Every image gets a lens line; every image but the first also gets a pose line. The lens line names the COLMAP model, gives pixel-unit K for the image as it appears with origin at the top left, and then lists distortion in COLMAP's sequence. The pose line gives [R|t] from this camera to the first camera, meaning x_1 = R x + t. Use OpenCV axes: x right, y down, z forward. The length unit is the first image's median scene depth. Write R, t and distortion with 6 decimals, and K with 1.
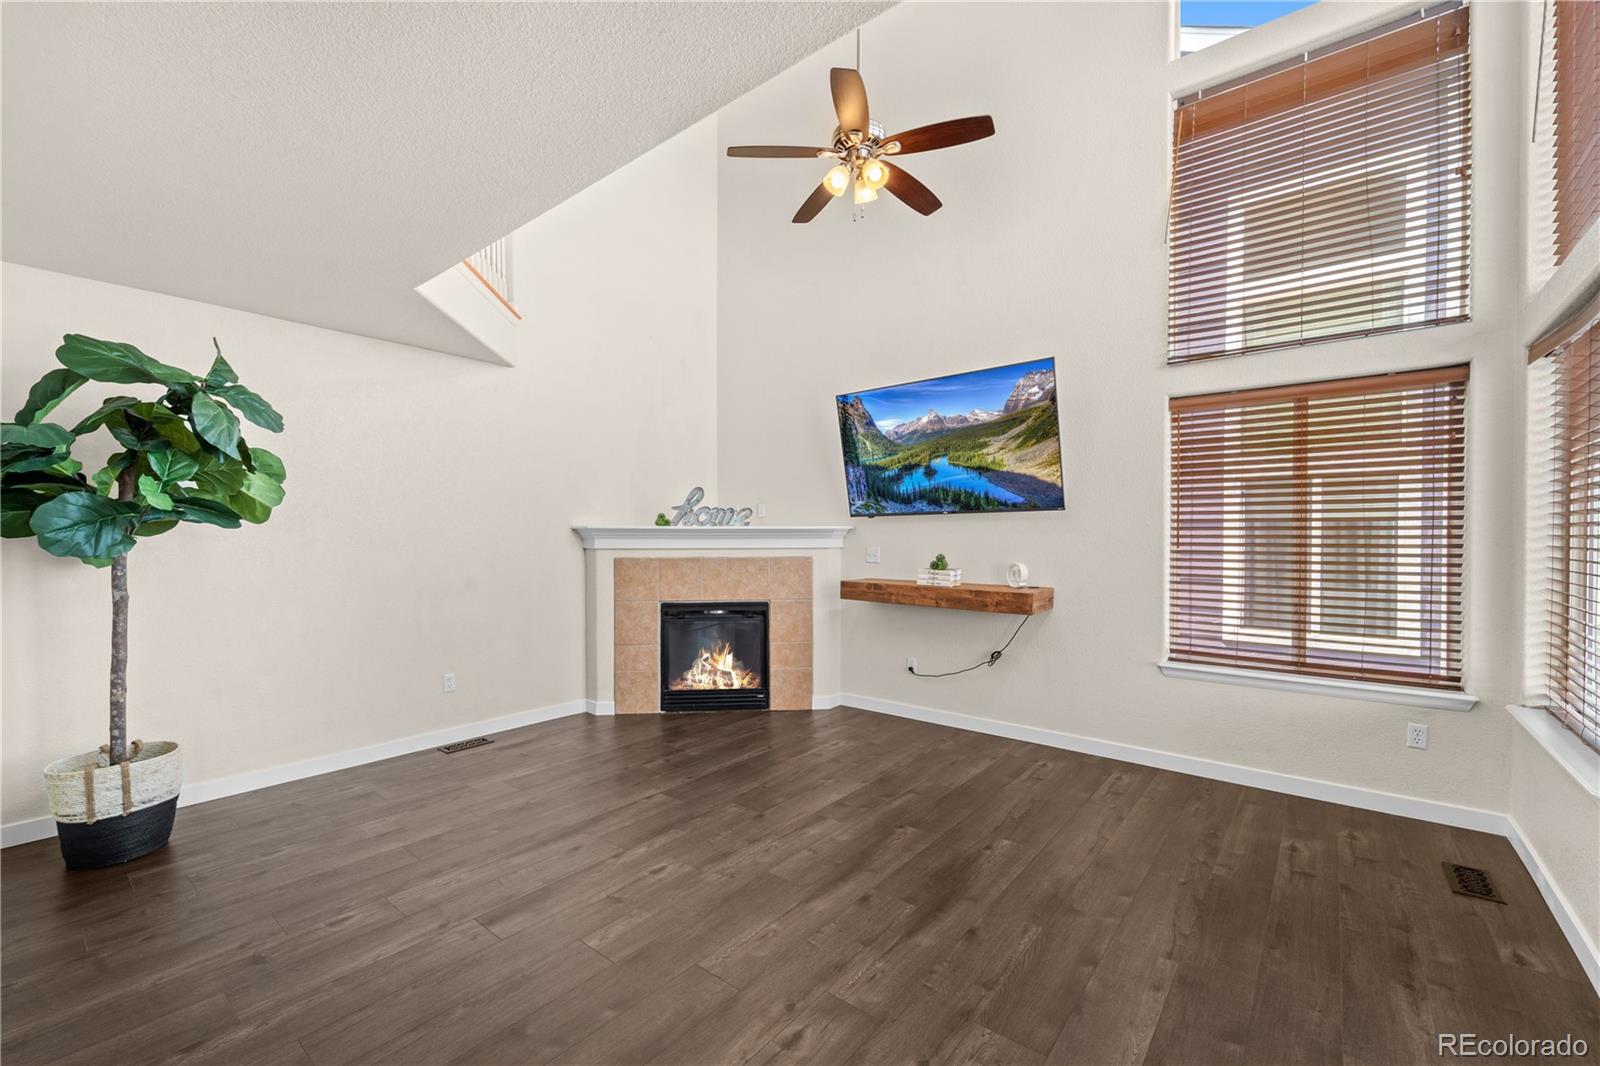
lens RADIAL K [[653.2, 0, 792.7], [0, 653.2, 541.0], [0, 0, 1]] dist [0.002364, -0.001886]
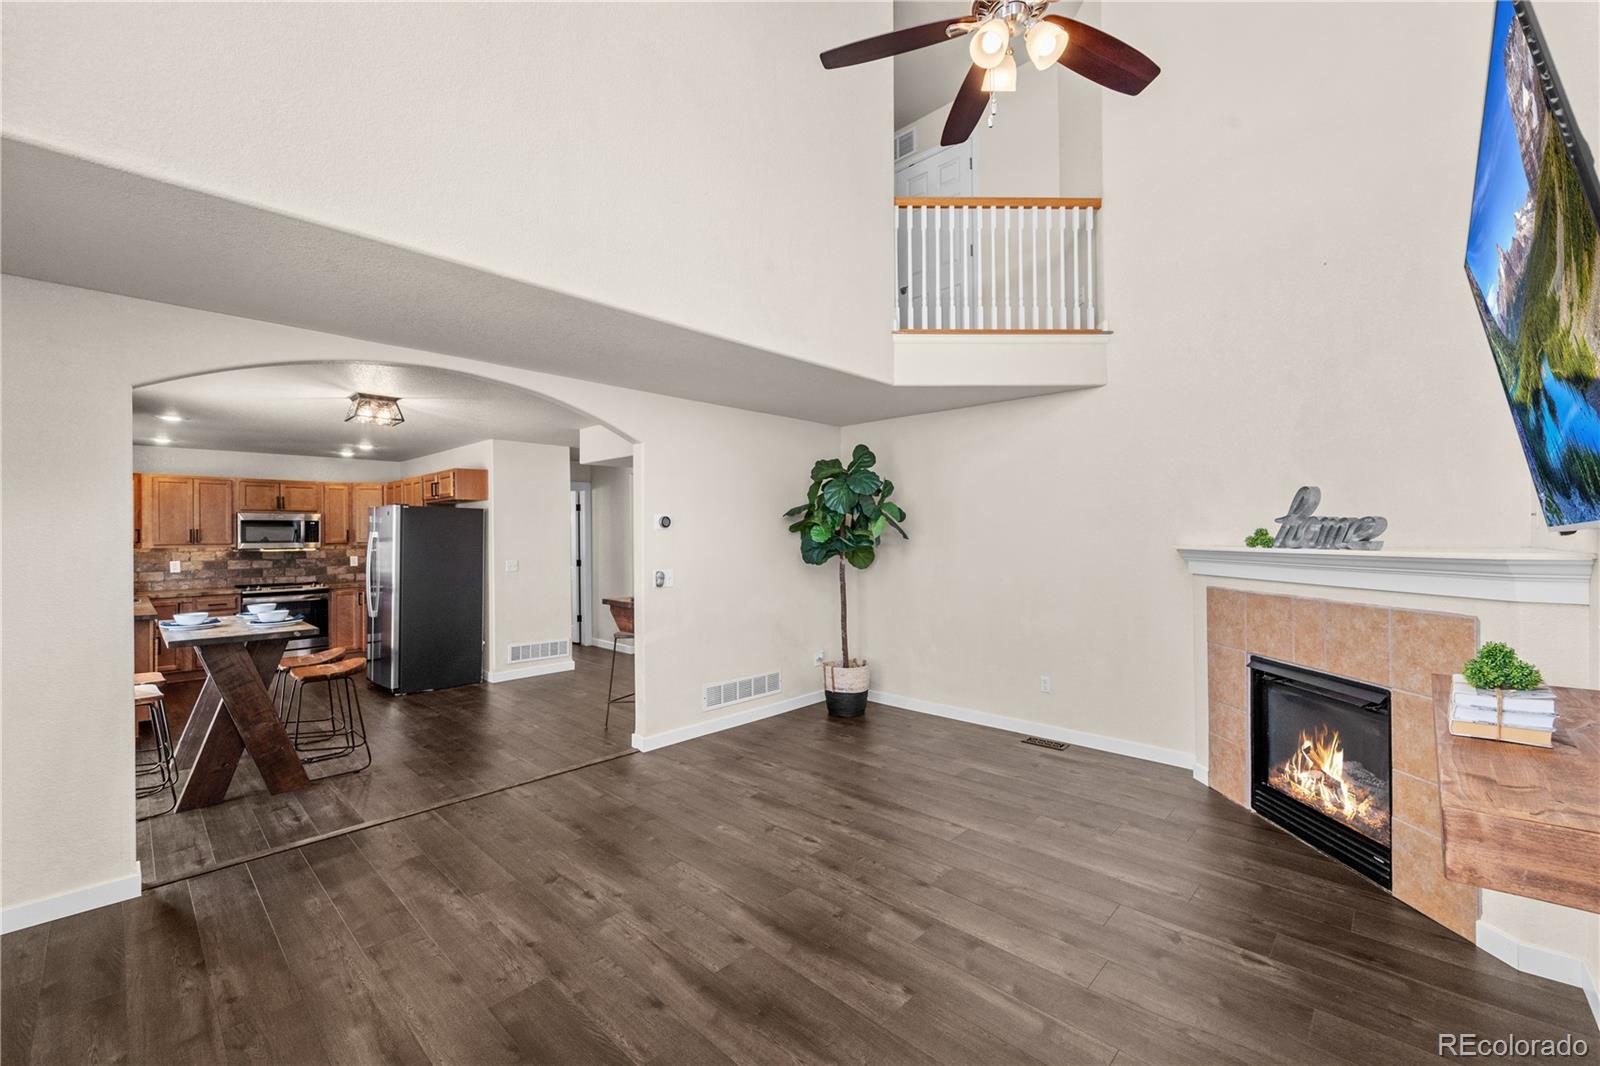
lens RADIAL K [[653.2, 0, 813.8], [0, 653.2, 531.8], [0, 0, 1]] dist [0.002364, -0.001886]
pose [[-0.063024, -0.005817, -0.997995, 0.631321], [-0.000418, 0.999983, -0.005802, -0.040629], [0.998012, 0.000051, -0.063026, 0.673021]]
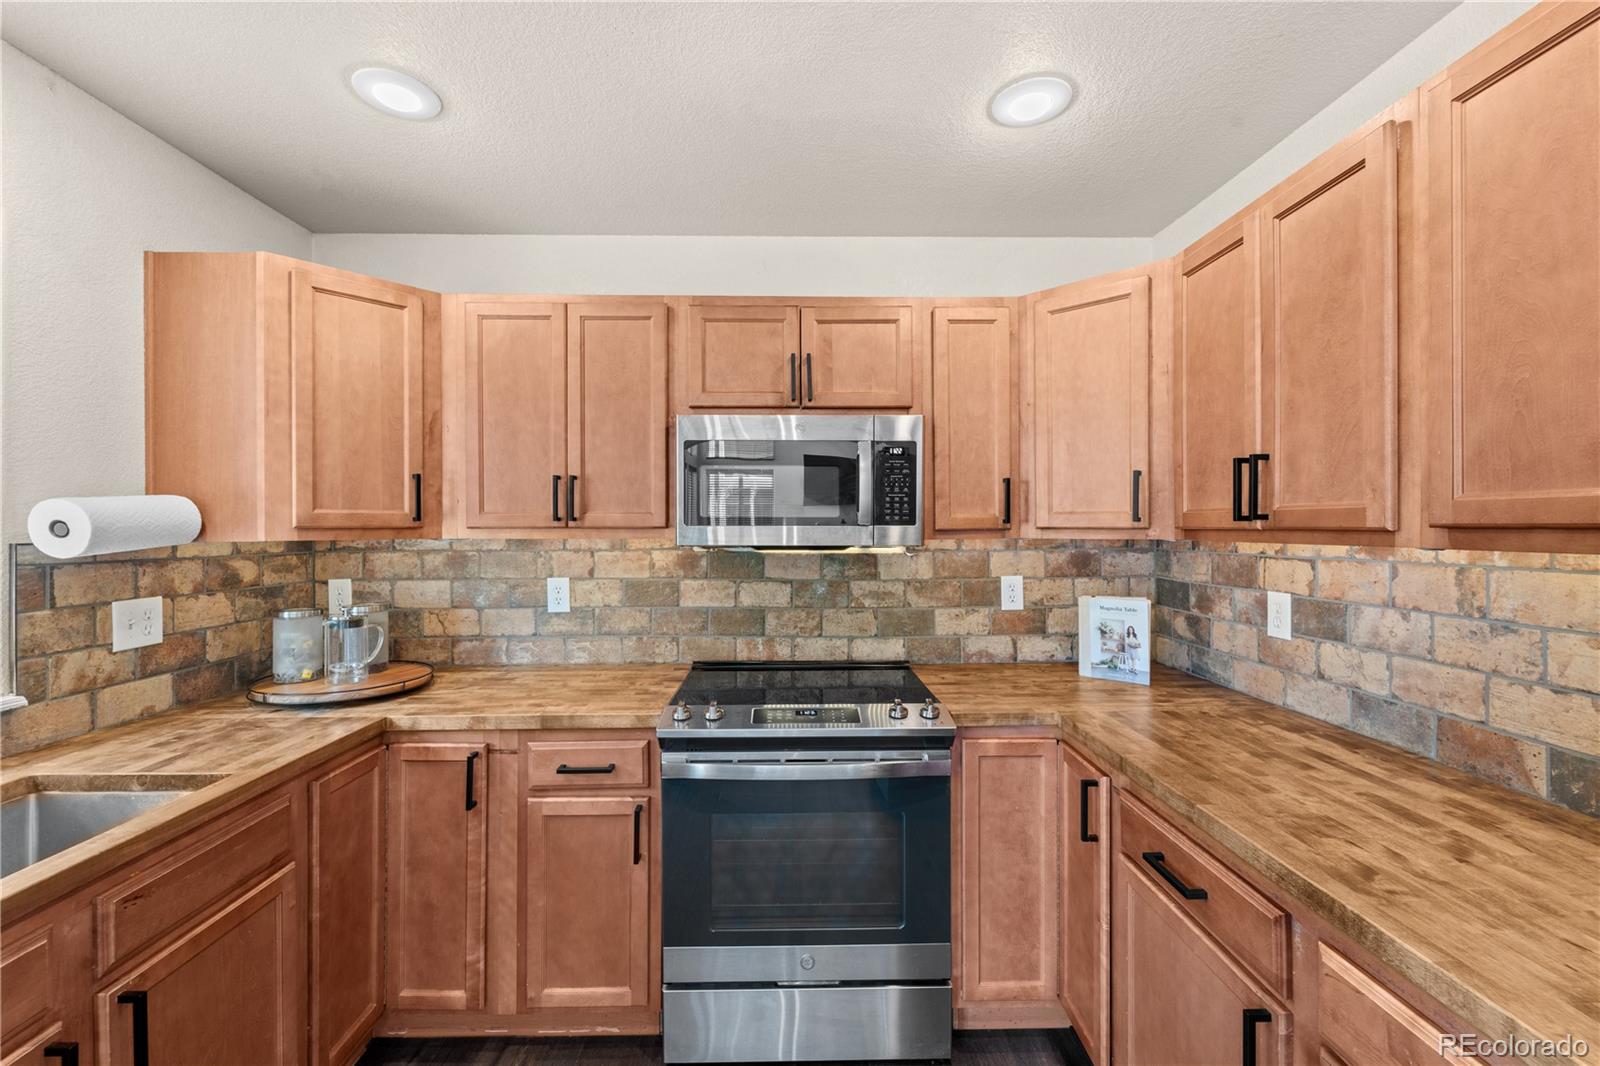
lens RADIAL K [[653.2, 0, 795.4], [0, 653.2, 527.2], [0, 0, 1]] dist [0.002364, -0.001886]
pose [[-0.763028, -0.001095, -0.646365, -0.736561], [-0.006570, 0.999960, 0.006062, -0.021835], [0.646332, 0.008872, -0.763005, -0.520841]]
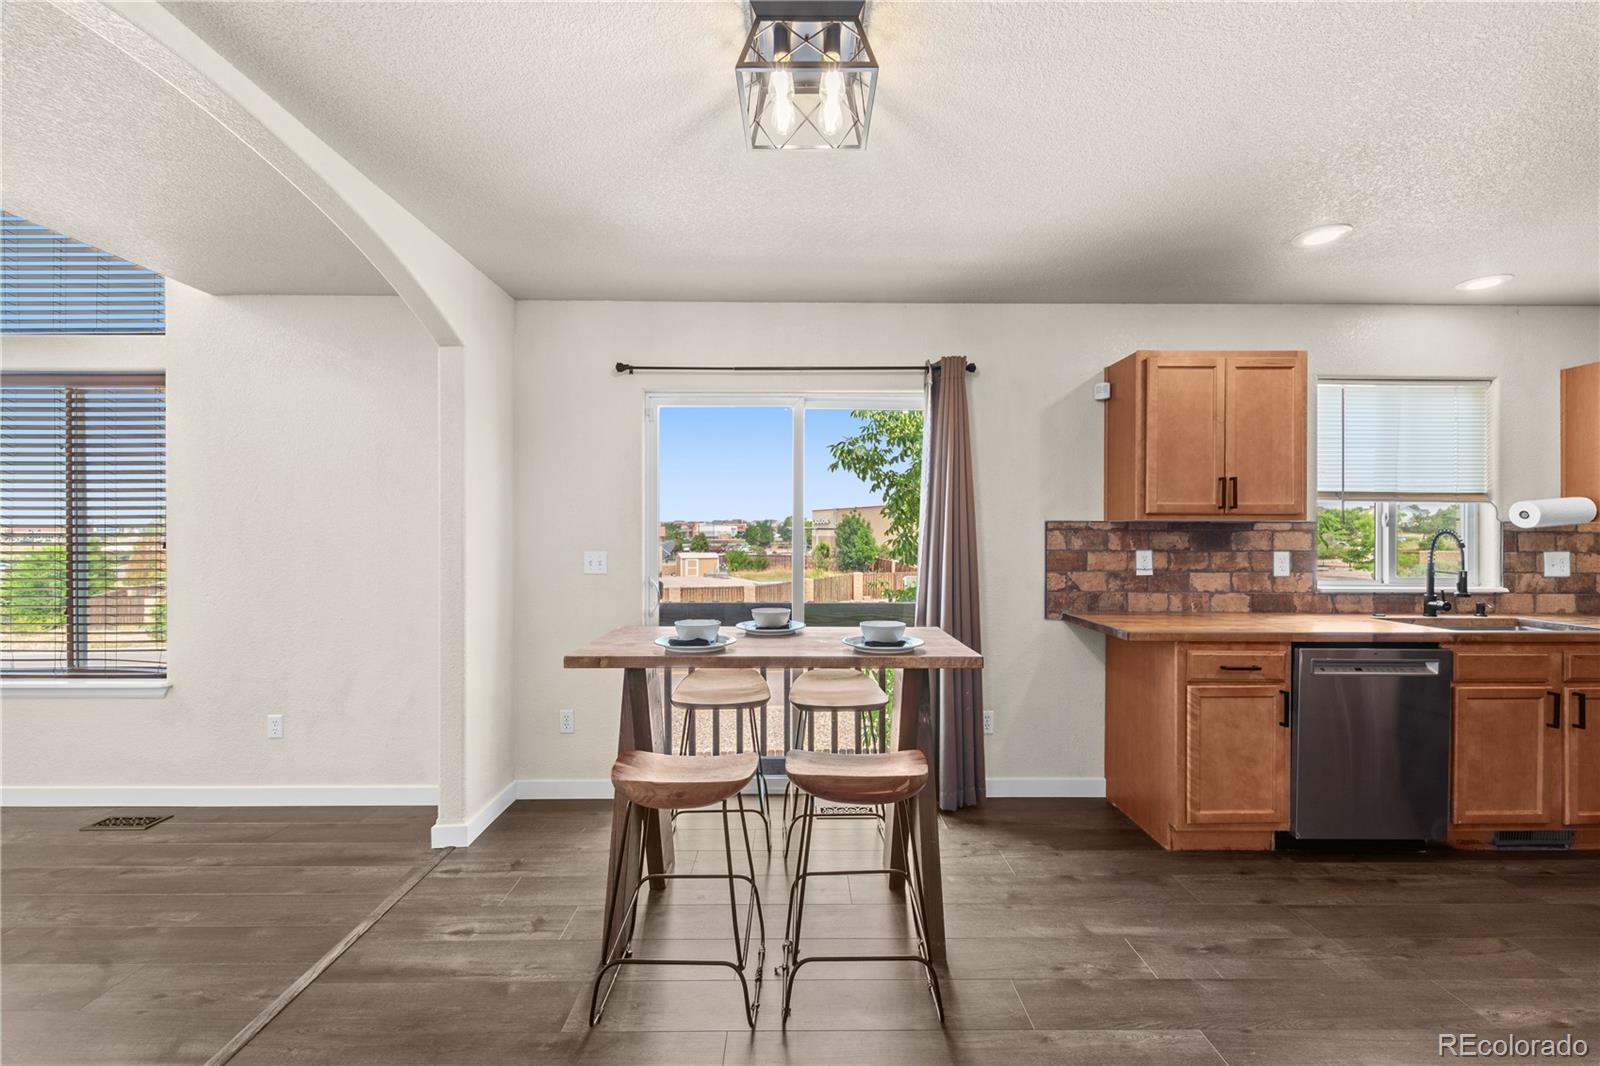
lens RADIAL K [[653.2, 0, 796.8], [0, 653.2, 534.6], [0, 0, 1]] dist [0.002364, -0.001886]
pose [[-0.637602, -0.003030, 0.770360, -0.709635], [0.004394, 0.999962, 0.007570, -0.002749], [-0.770353, 0.008212, -0.637564, 0.101565]]
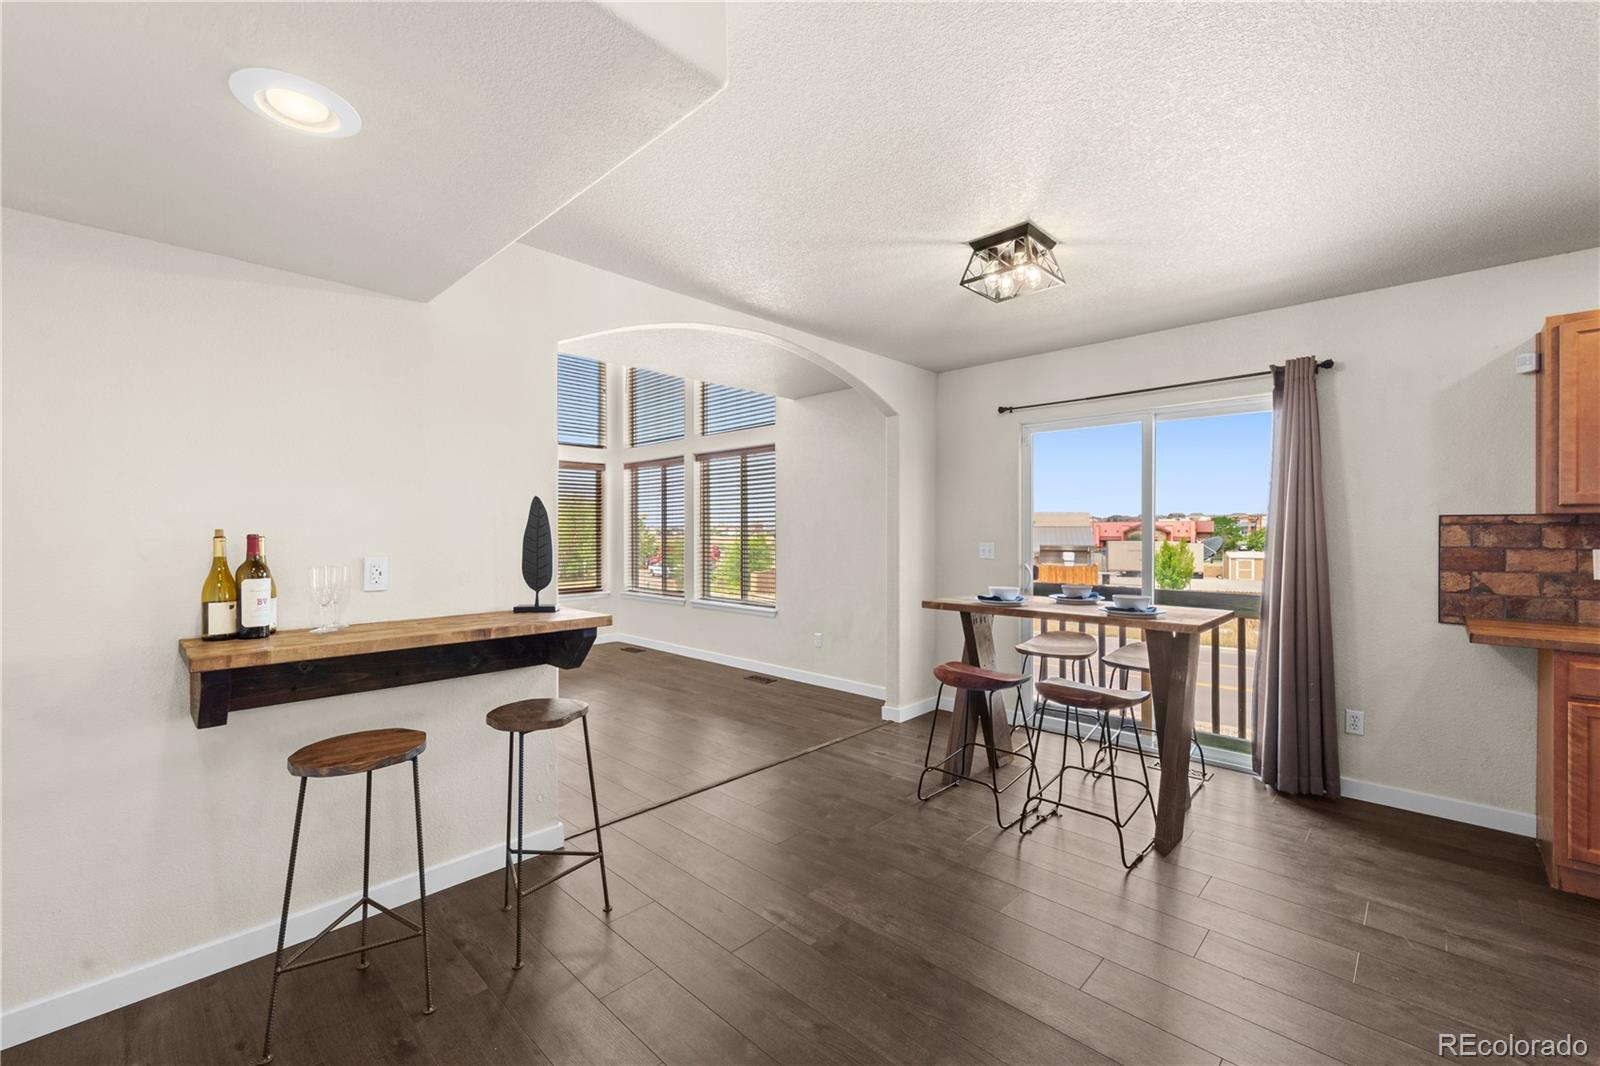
lens RADIAL K [[653.2, 0, 790.9], [0, 653.2, 531.8], [0, 0, 1]] dist [0.002364, -0.001886]
pose [[0.094798, -0.003708, 0.995490, -1.075008], [0.010318, 0.999943, 0.002742, -0.002927], [-0.995443, 0.010011, 0.094831, 0.013778]]
